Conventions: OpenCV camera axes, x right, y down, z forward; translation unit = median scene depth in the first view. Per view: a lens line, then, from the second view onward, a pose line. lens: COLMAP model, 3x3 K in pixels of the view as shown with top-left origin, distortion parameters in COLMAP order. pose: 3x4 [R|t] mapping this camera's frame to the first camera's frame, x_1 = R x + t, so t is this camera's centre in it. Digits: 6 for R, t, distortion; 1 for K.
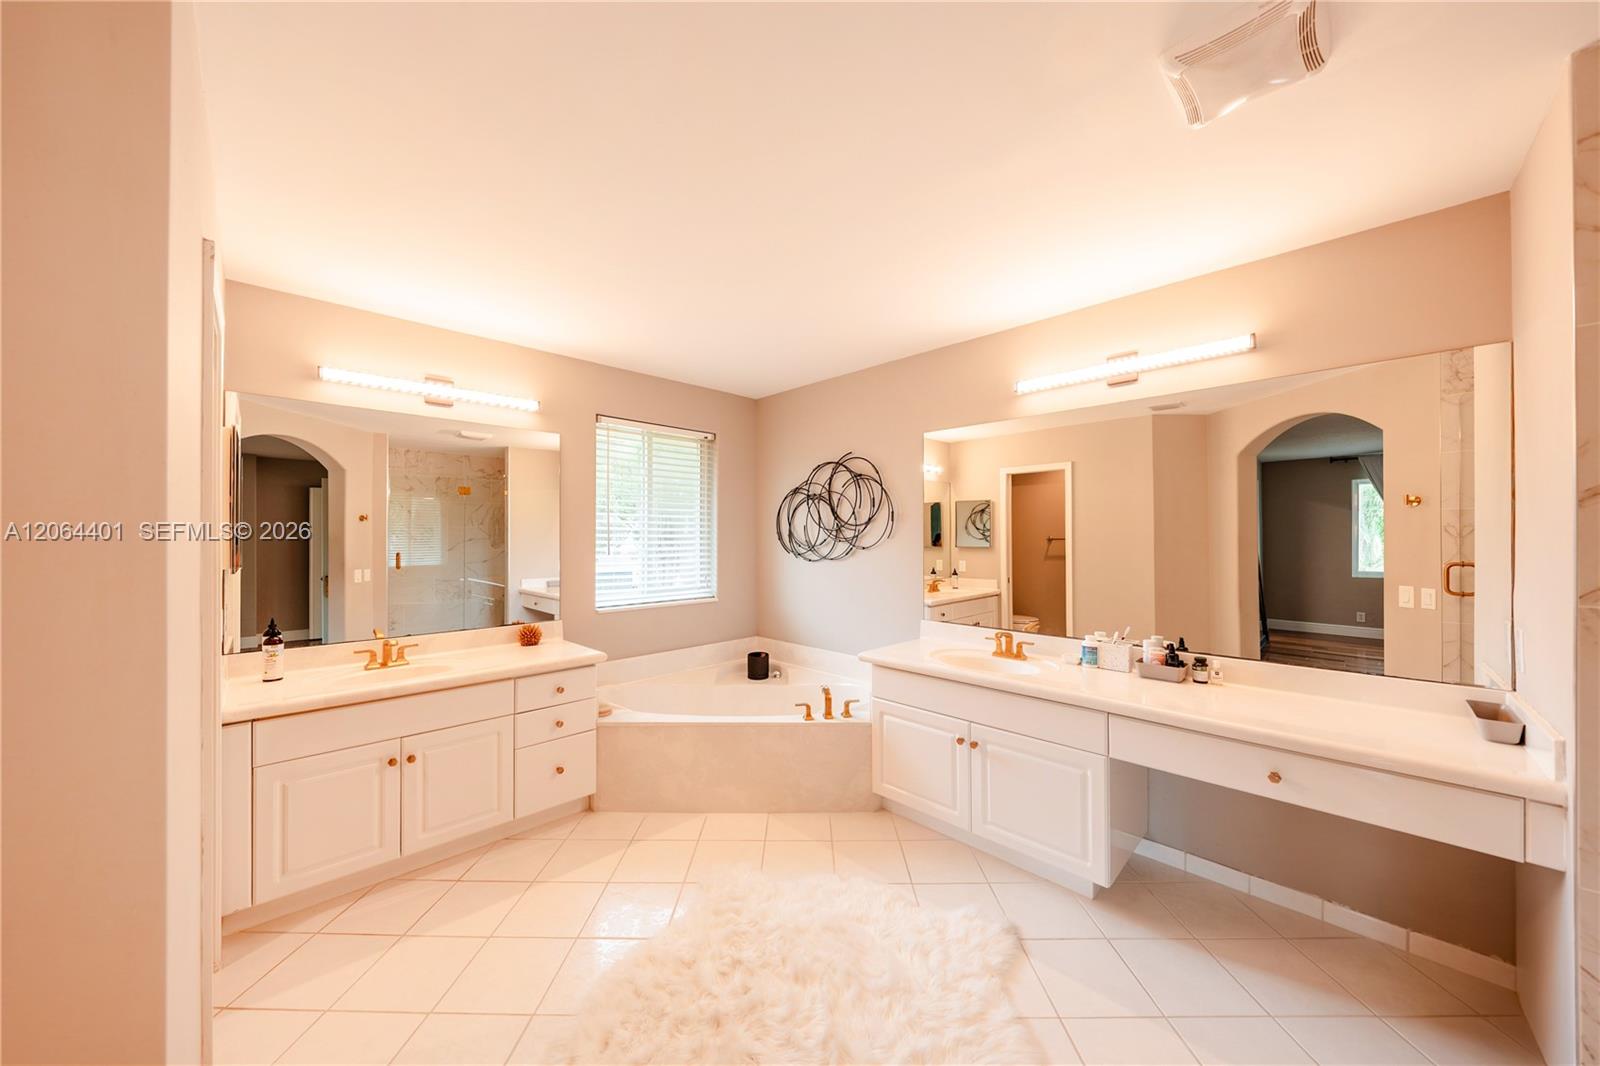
lens RADIAL K [[545.7, 0, 800.0], [0, 545.7, 533.0], [0, 0, 1]] dist [-0.000217, -0.000054]
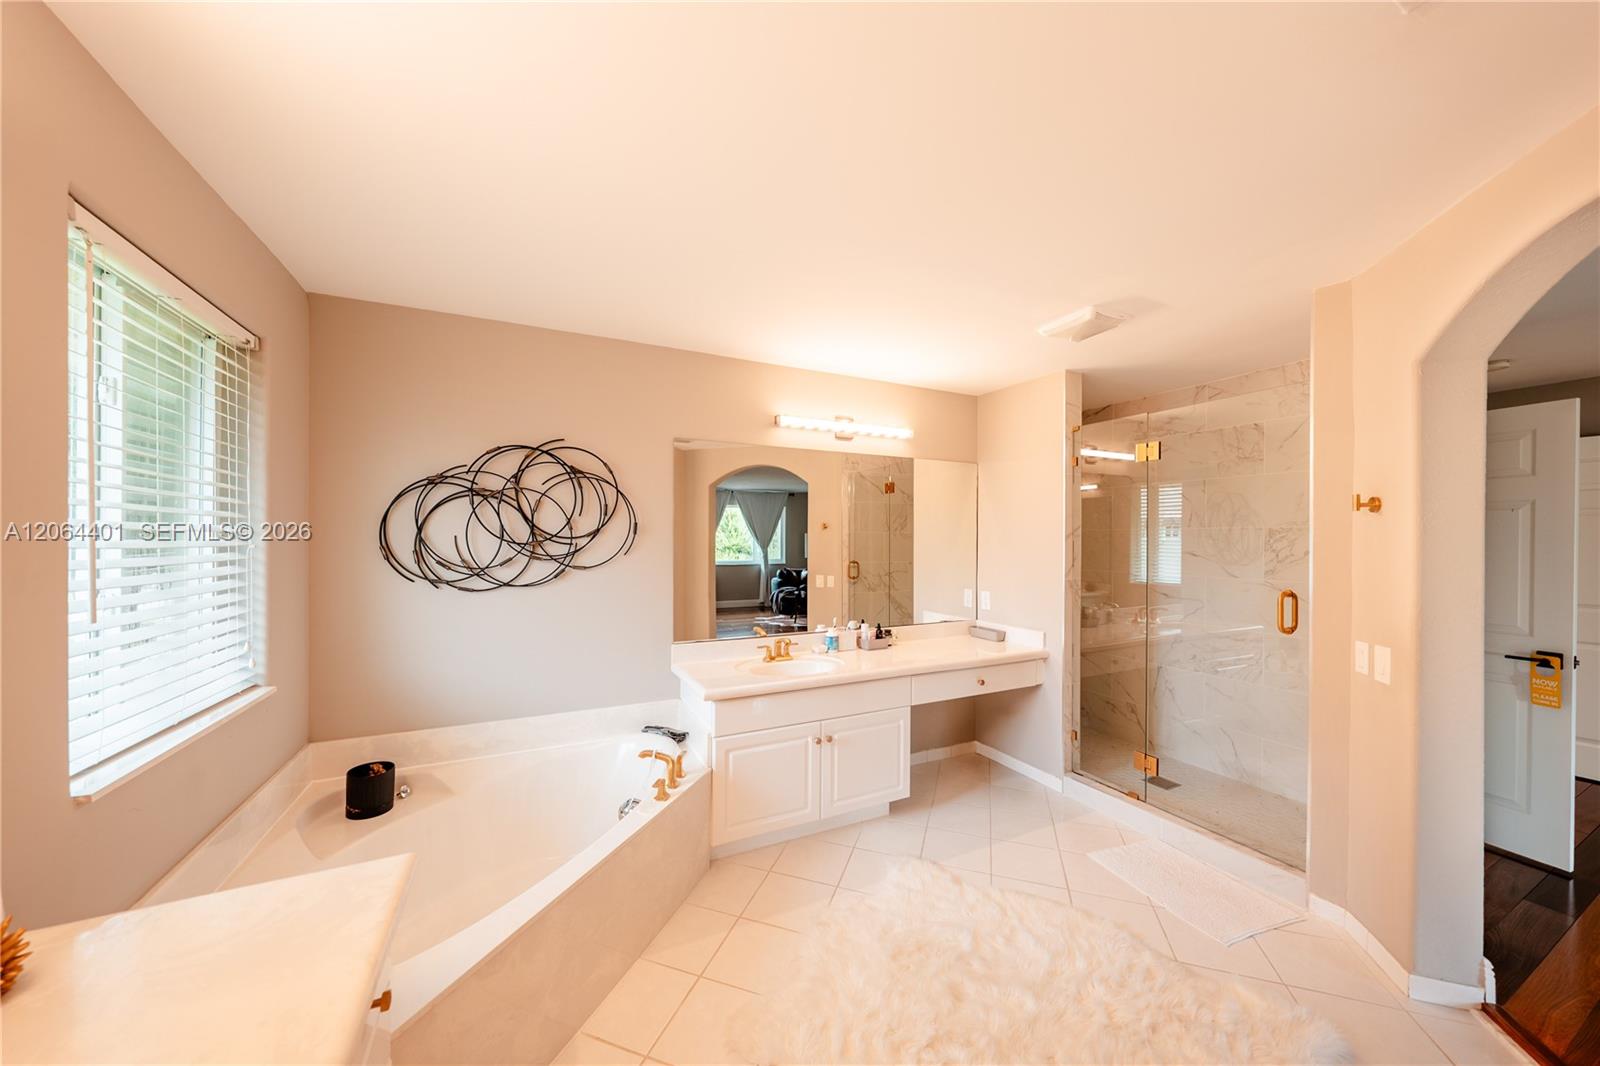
lens RADIAL K [[547.8, 0, 800.7], [0, 547.8, 539.1], [0, 0, 1]] dist [0.000072, -0.000013]
pose [[0.318092, 0.003019, 0.948055, -0.514618], [-0.011253, 0.999937, 0.000591, -0.016924], [-0.947993, -0.010857, 0.318106, 0.463901]]
